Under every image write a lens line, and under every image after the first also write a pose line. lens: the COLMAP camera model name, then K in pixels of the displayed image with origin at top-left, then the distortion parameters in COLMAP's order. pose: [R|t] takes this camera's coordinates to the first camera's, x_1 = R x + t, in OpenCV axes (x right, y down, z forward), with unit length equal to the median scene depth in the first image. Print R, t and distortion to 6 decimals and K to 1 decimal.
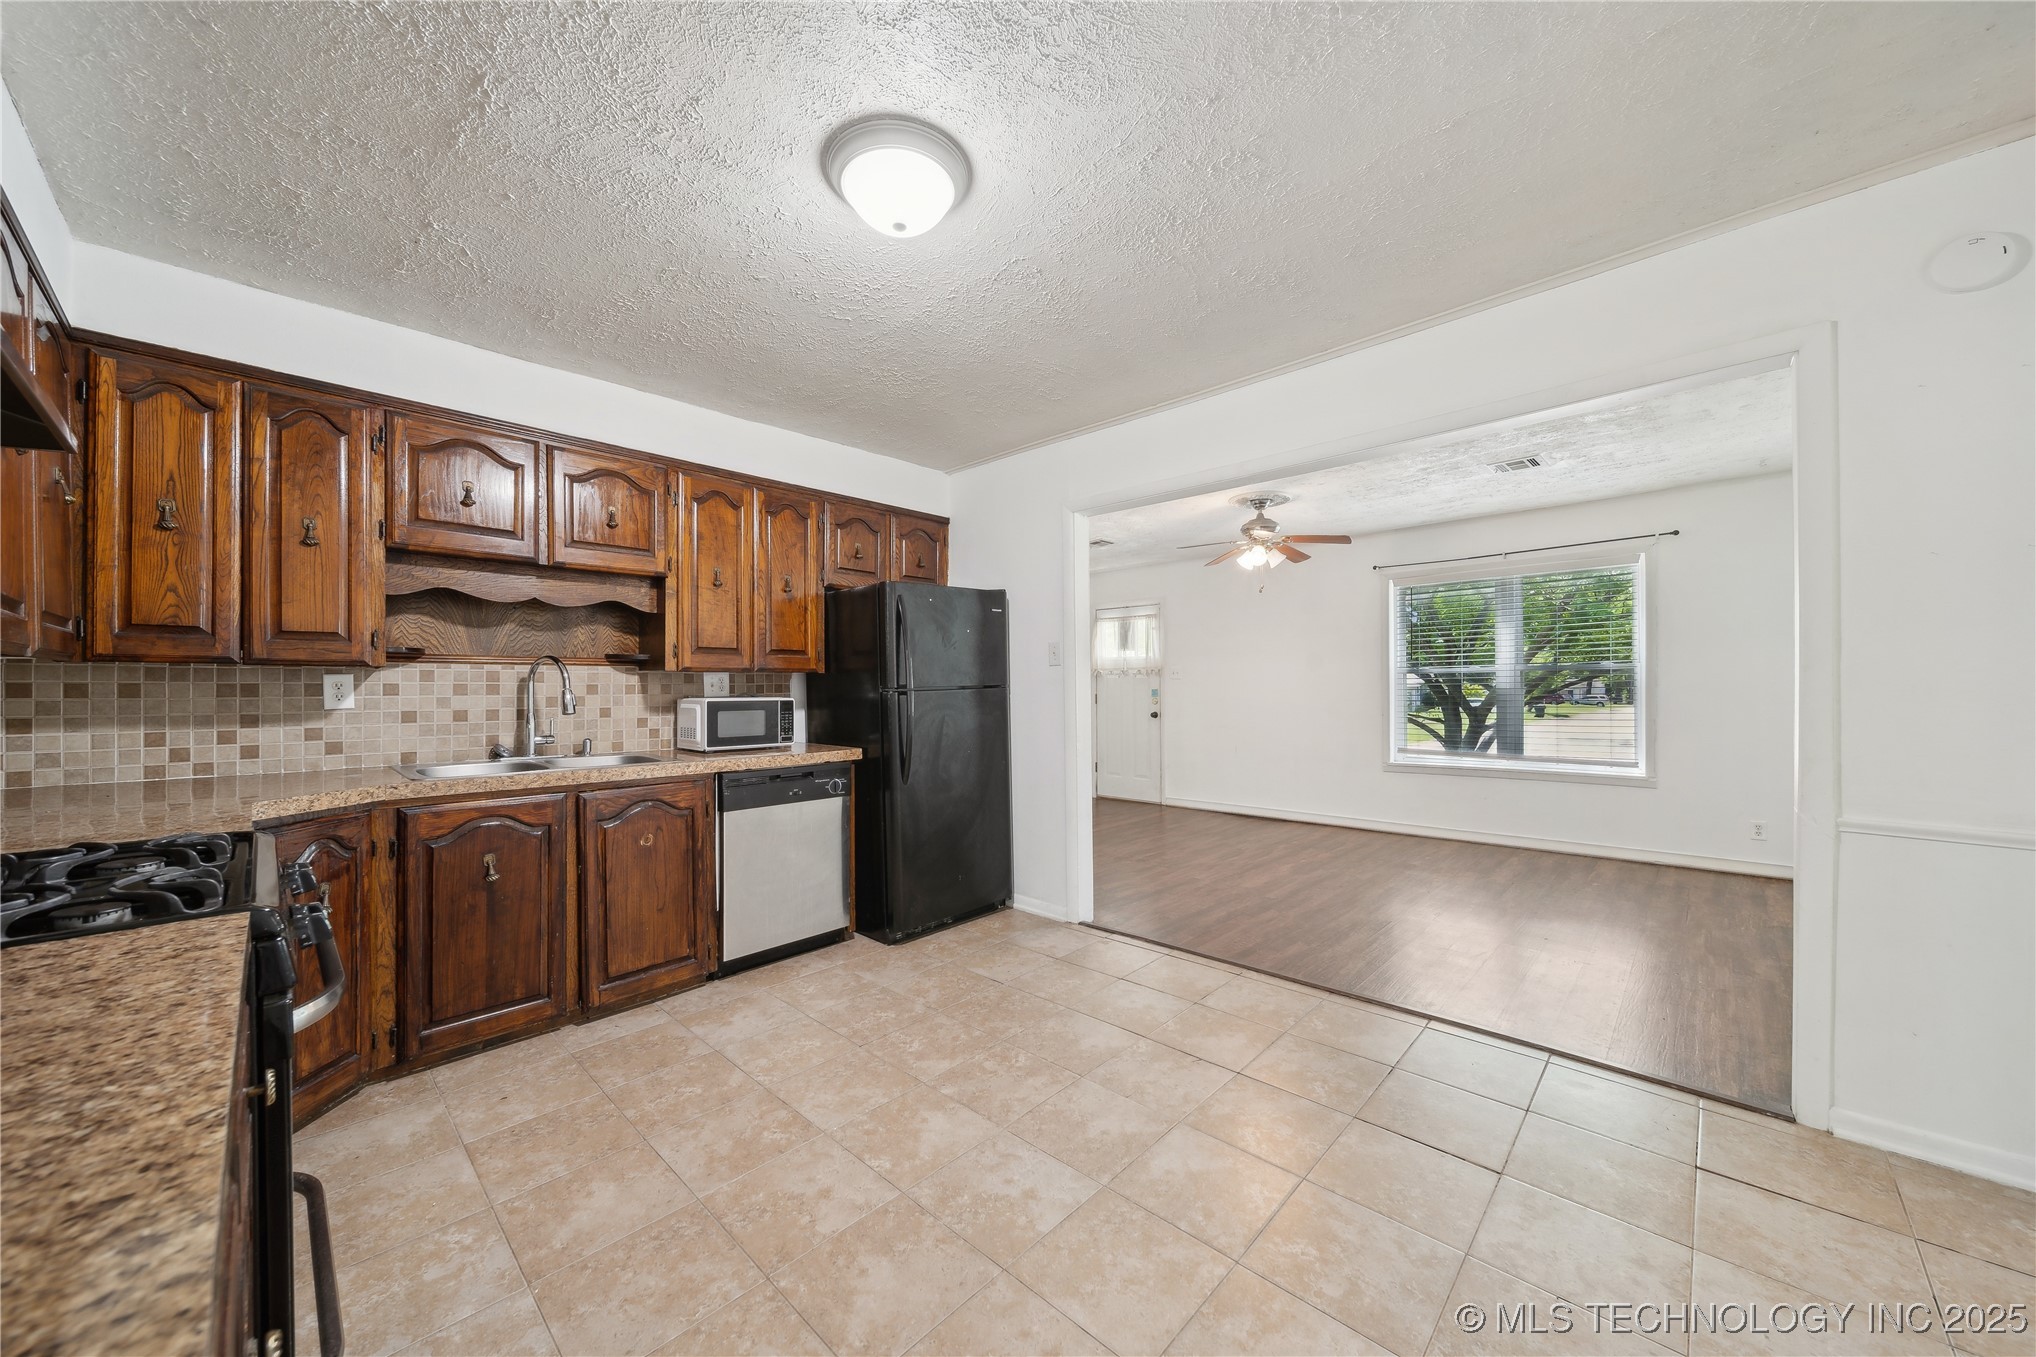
lens RADIAL K [[722.6, 0, 1016.6], [0, 722.6, 684.7], [0, 0, 1]] dist [-0.000744, -0.000350]
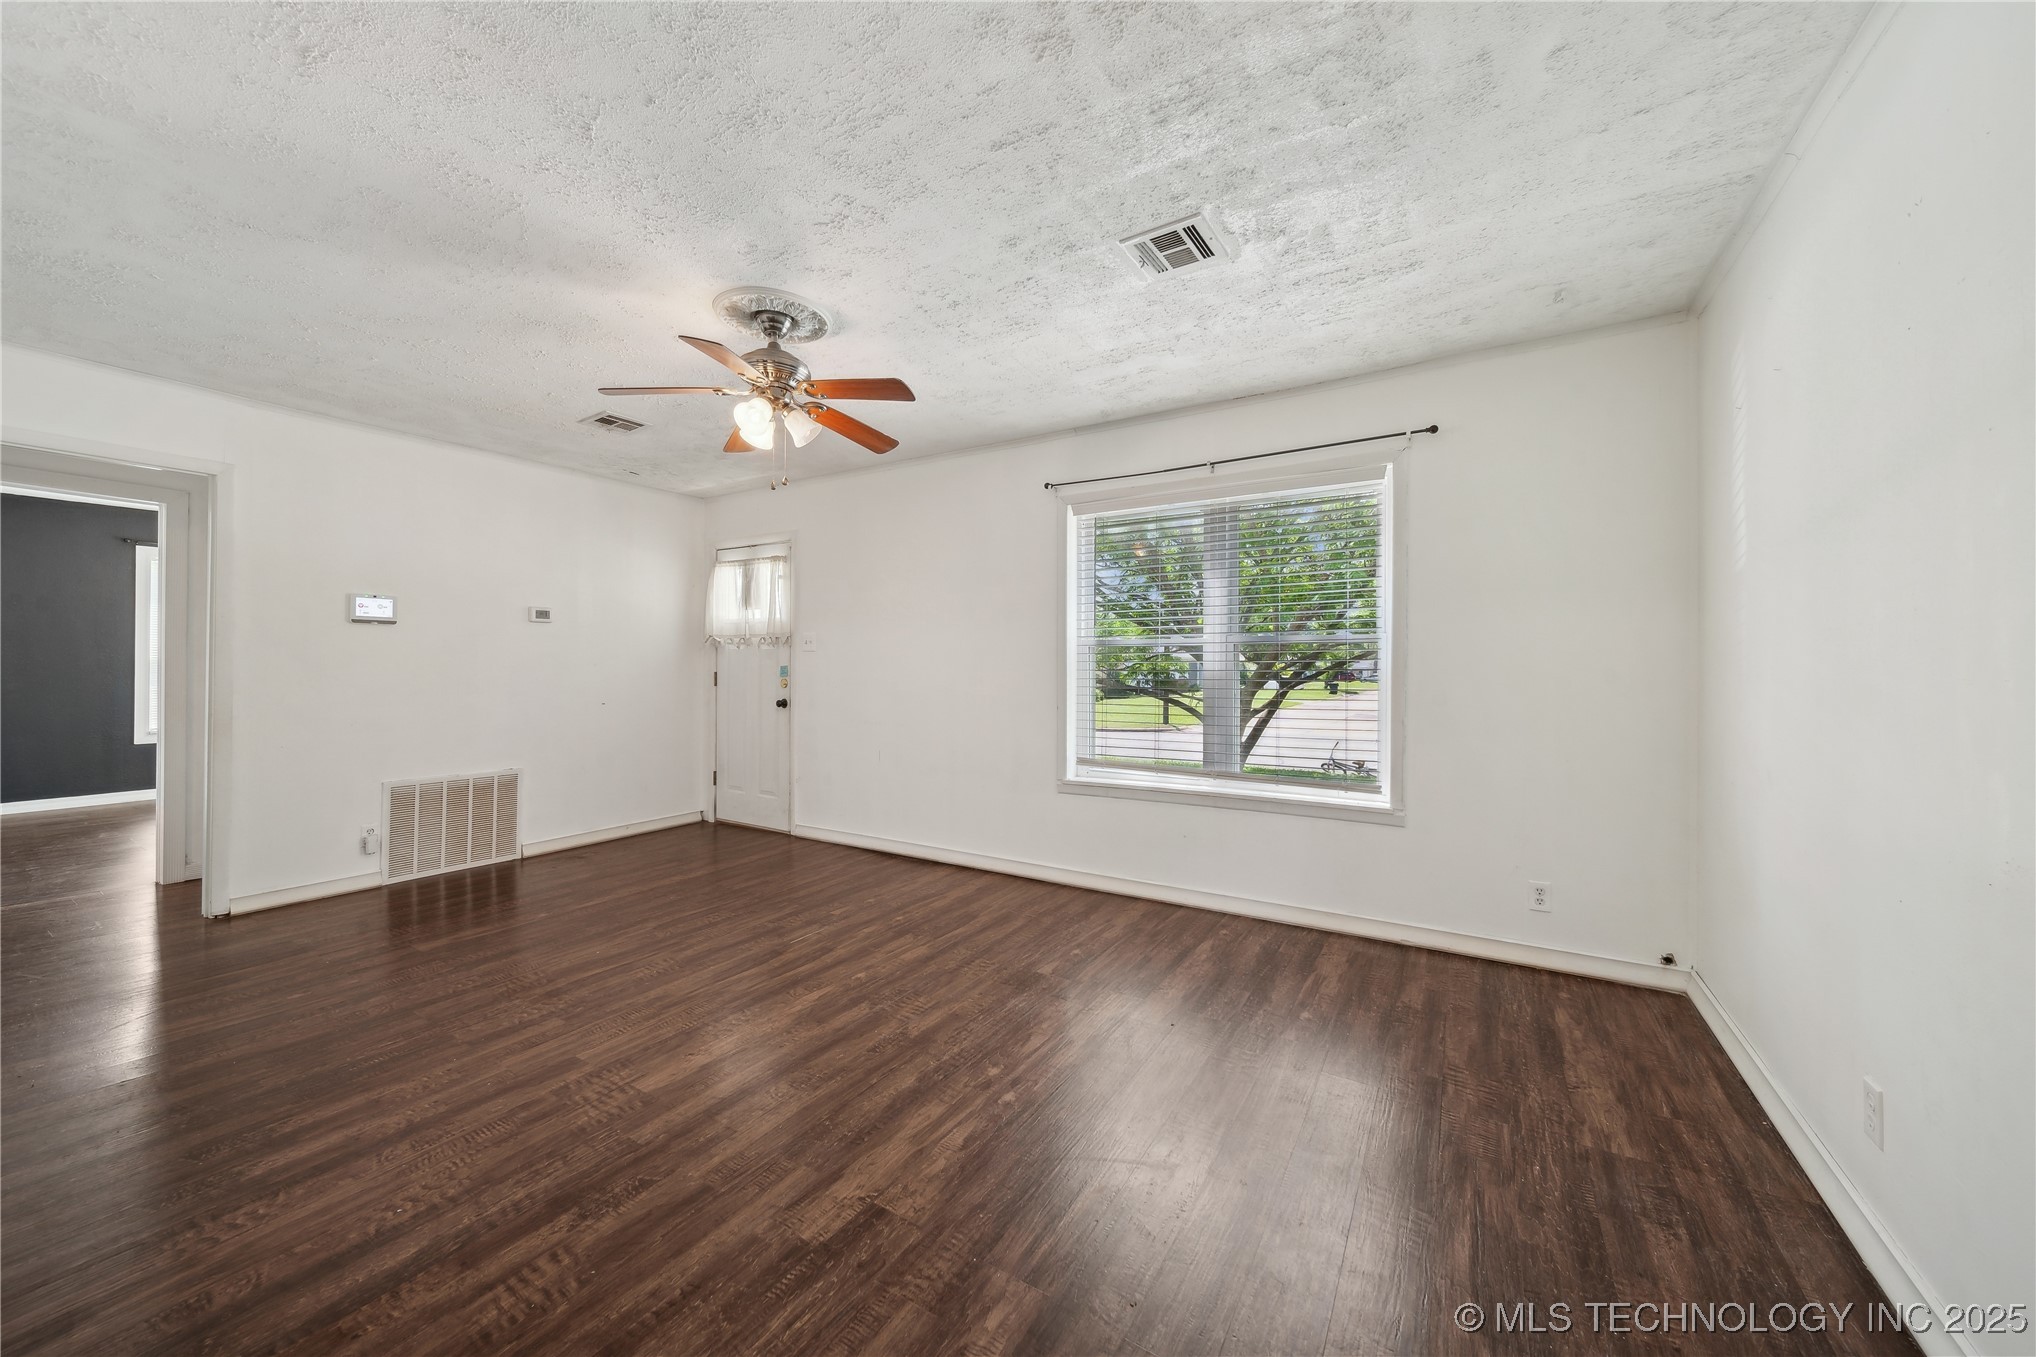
lens RADIAL K [[725.3, 0, 1019.3], [0, 725.3, 660.3], [0, 0, 1]] dist [-0.001547, -0.000395]
pose [[0.977105, 0.009216, 0.212557, 0.637413], [-0.009254, 0.999957, -0.000818, -0.001802], [-0.212556, -0.001168, 0.977148, 0.682880]]
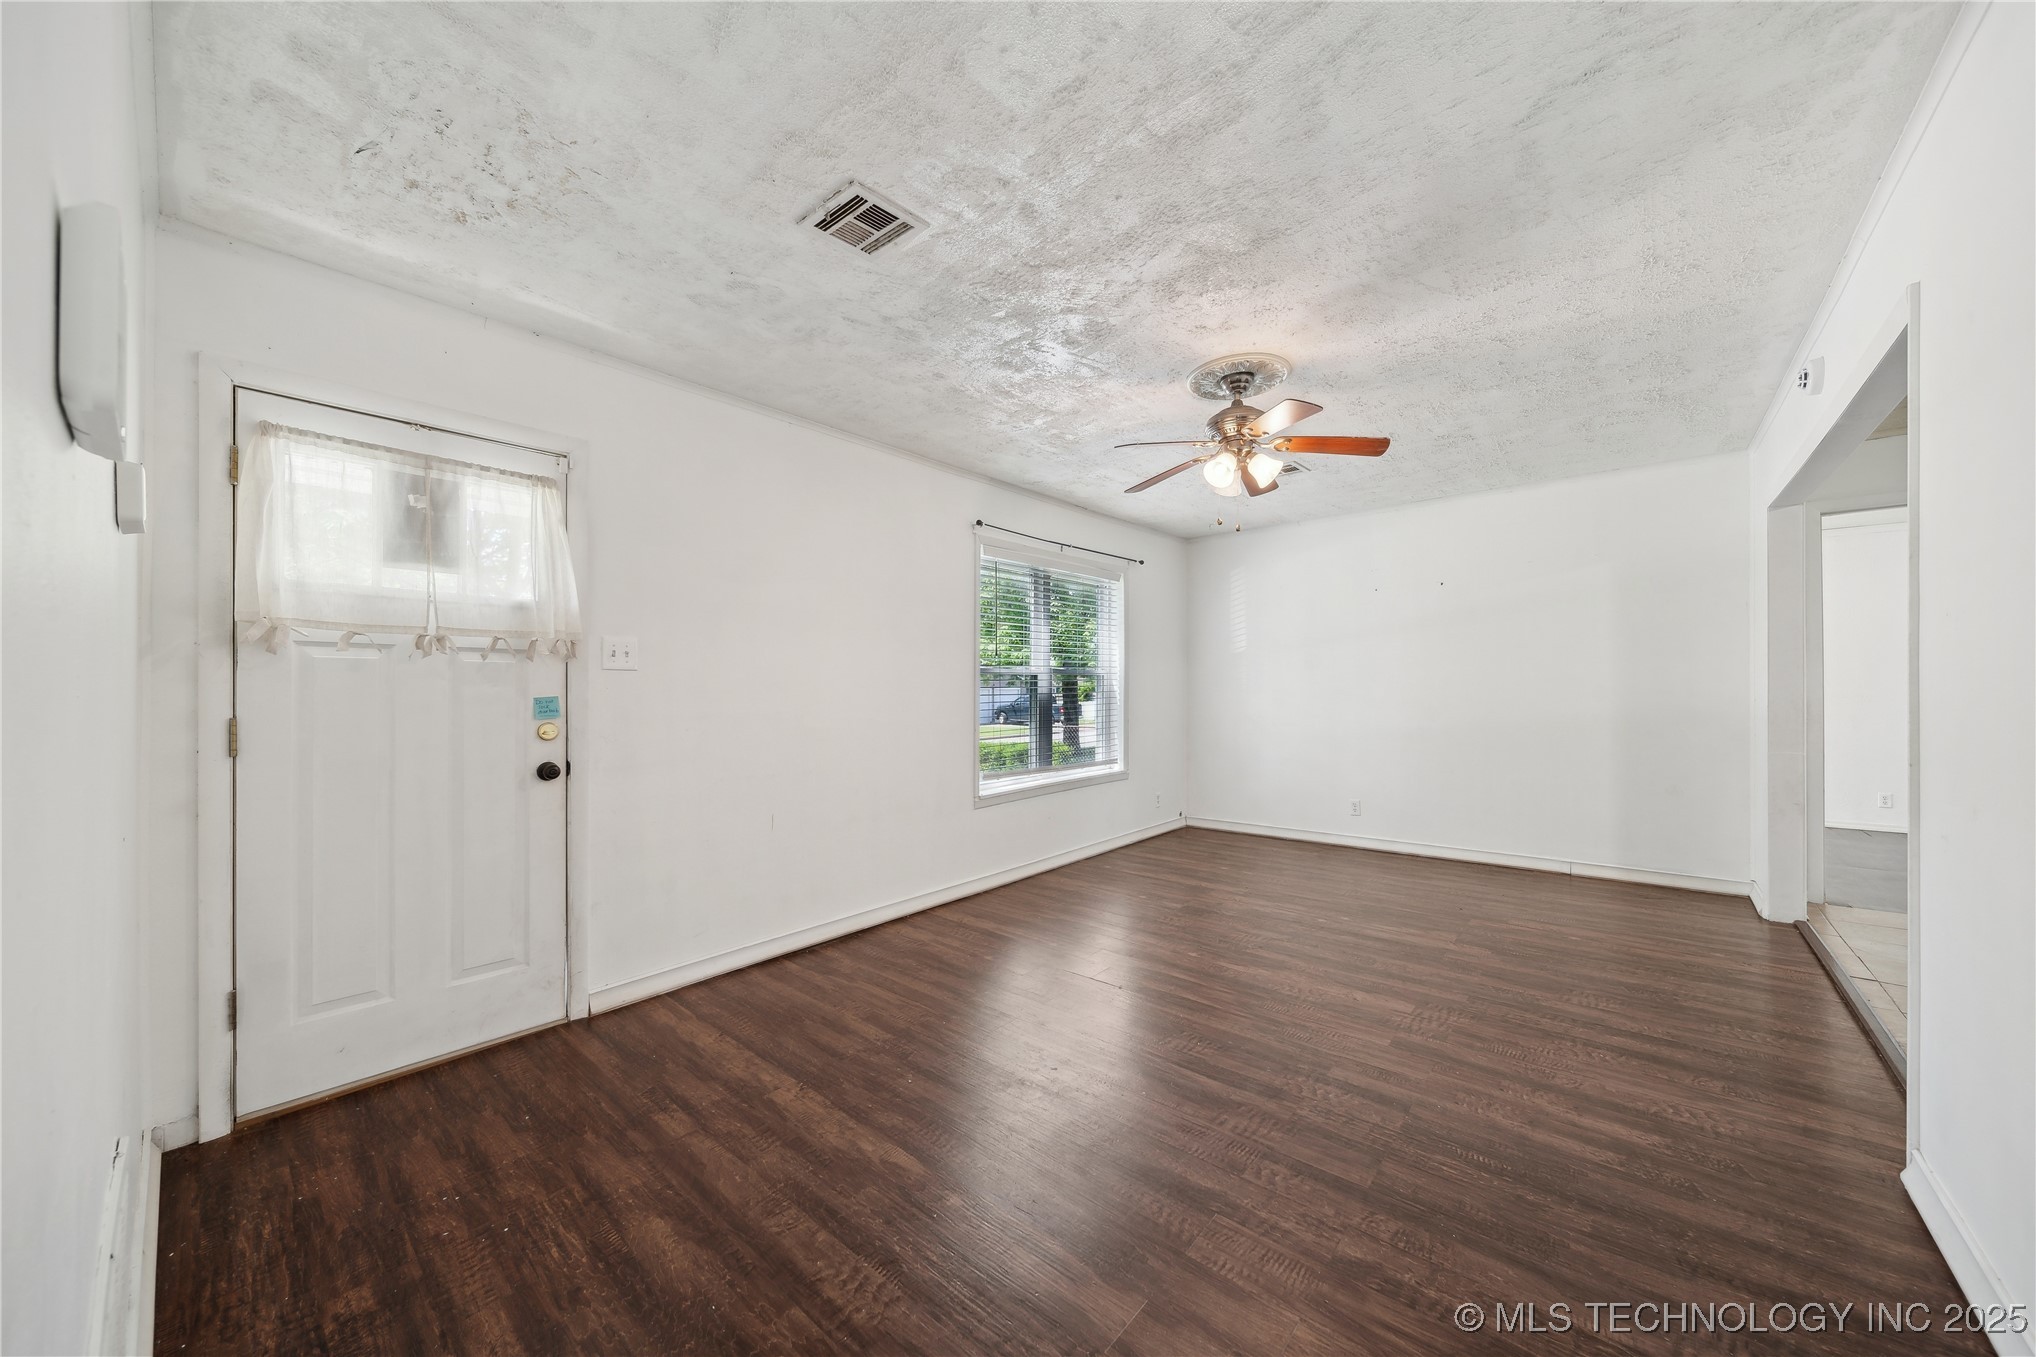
lens RADIAL K [[718.4, 0, 1018.6], [0, 718.4, 689.7], [0, 0, 1]] dist [0.000687, -0.000078]
pose [[-0.051478, 0.007320, 0.998647, -0.395905], [0.003234, 0.999969, -0.007163, 0.014173], [-0.998669, 0.002861, -0.051500, 1.917468]]
